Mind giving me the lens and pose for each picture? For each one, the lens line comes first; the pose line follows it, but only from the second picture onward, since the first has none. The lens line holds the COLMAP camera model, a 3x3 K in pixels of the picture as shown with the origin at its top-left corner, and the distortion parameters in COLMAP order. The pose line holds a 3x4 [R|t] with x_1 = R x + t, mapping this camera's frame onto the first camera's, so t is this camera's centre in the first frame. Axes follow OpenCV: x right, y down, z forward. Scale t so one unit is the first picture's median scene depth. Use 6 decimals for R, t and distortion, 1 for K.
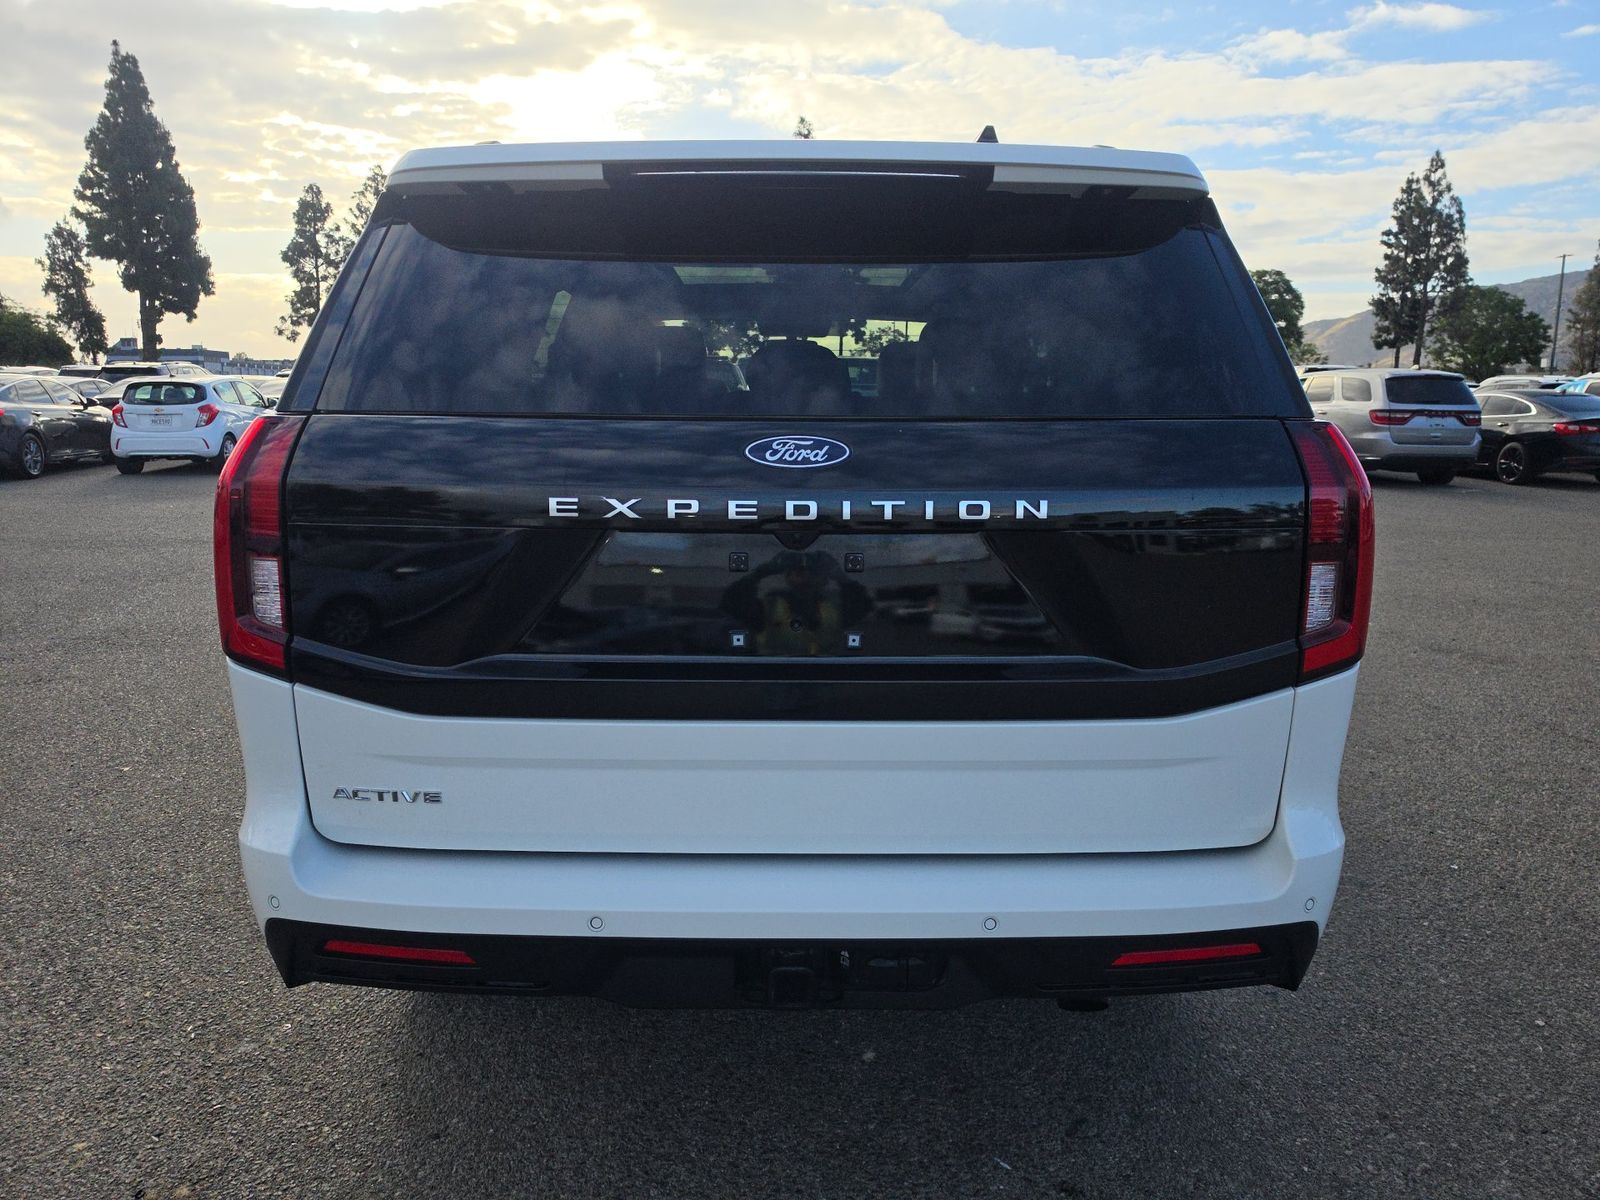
lens RADIAL K [[1133.2, 0, 789.5], [0, 1133.2, 606.5], [0, 0, 1]] dist [0.002513, 0.004064]
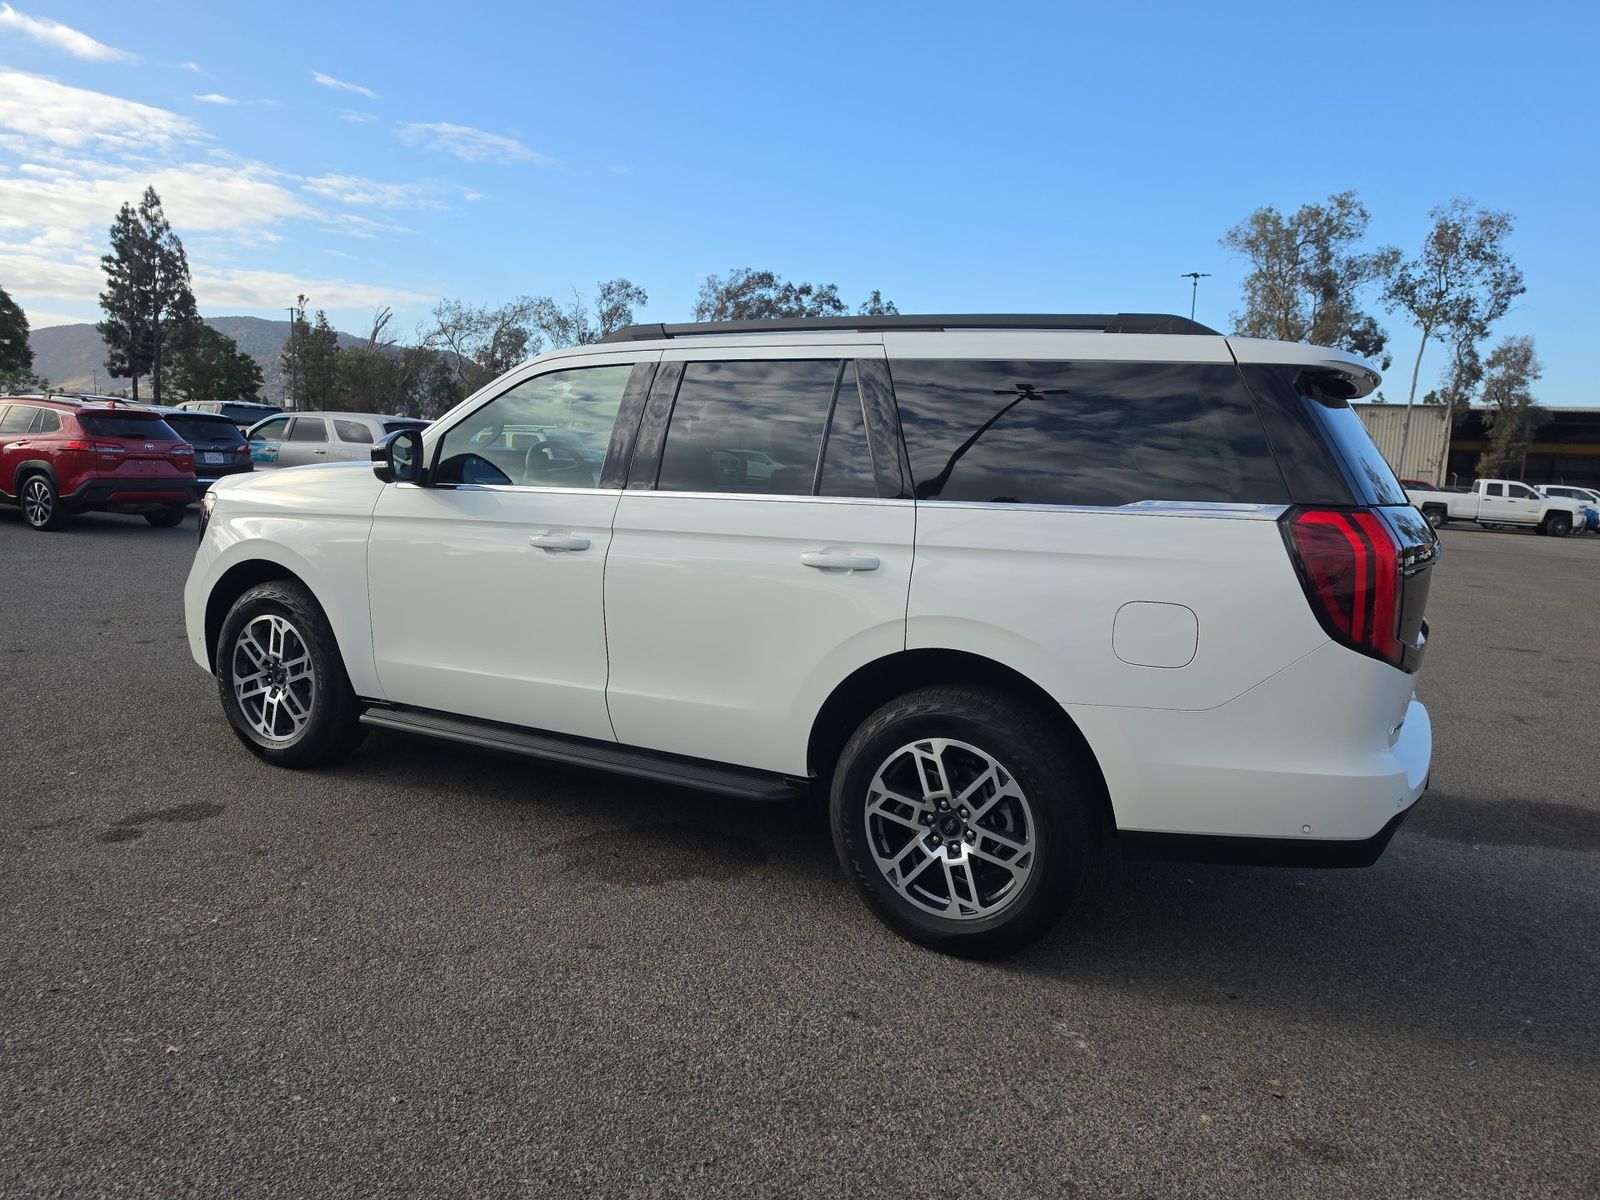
lens RADIAL K [[1146.2, 0, 800.0], [0, 1146.2, 600.0], [0, 0, 1]] dist [-0.011011, -0.004634]
pose [[0.460743, -0.095553, 0.882375, -0.090489], [0.121128, 0.991655, 0.044138, -0.009728], [-0.879229, 0.086544, 0.468473, 0.043950]]
